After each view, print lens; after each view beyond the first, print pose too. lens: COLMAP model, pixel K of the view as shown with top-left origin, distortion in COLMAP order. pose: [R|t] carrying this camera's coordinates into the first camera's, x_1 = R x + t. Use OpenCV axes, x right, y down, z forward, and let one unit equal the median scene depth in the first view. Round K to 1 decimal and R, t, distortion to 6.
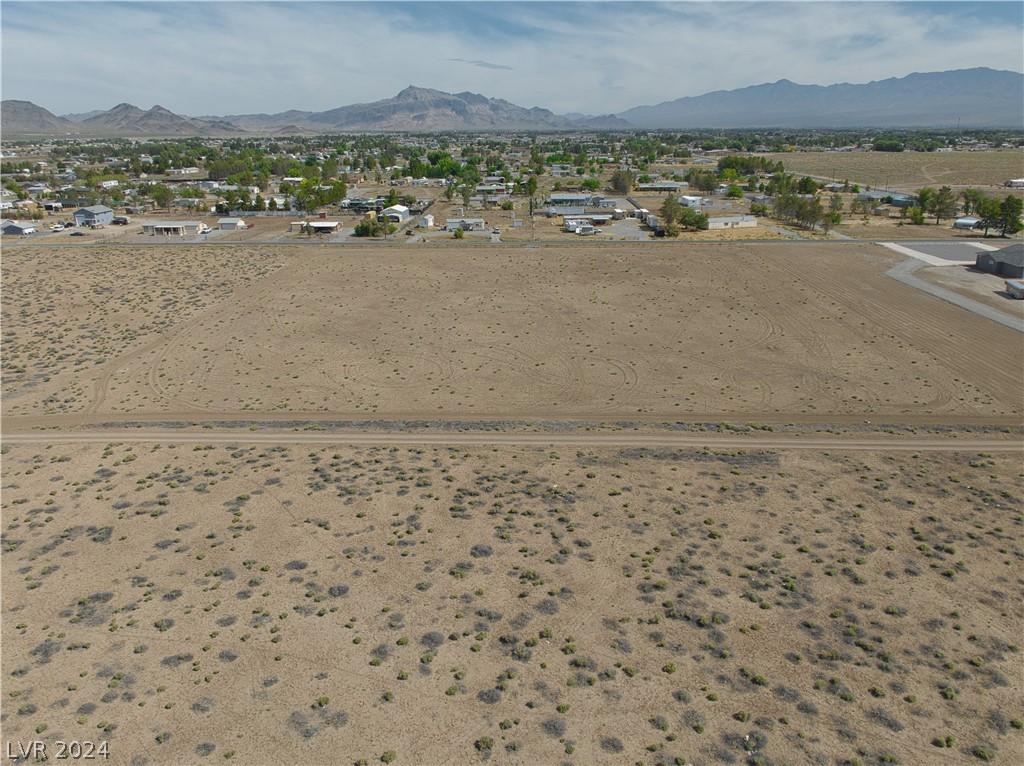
lens RADIAL K [[732.8, 0, 516.4], [0, 732.8, 360.0], [0, 0, 1]] dist [0.009738, -0.031687]
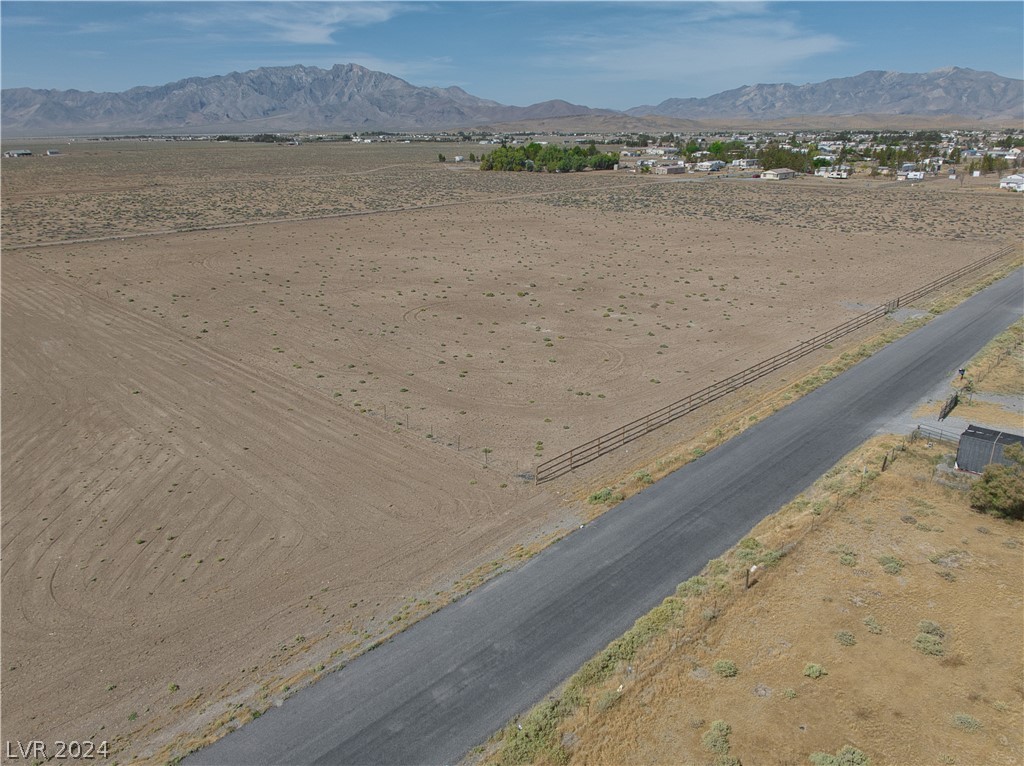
lens RADIAL K [[727.6, 0, 516.6], [0, 727.6, 380.8], [0, 0, 1]] dist [0.001845, -0.037053]
pose [[-0.682195, 0.250564, -0.686898, 1.178771], [-0.210925, 0.832071, 0.513000, -0.752690], [0.700086, 0.494849, -0.514784, 2.877261]]
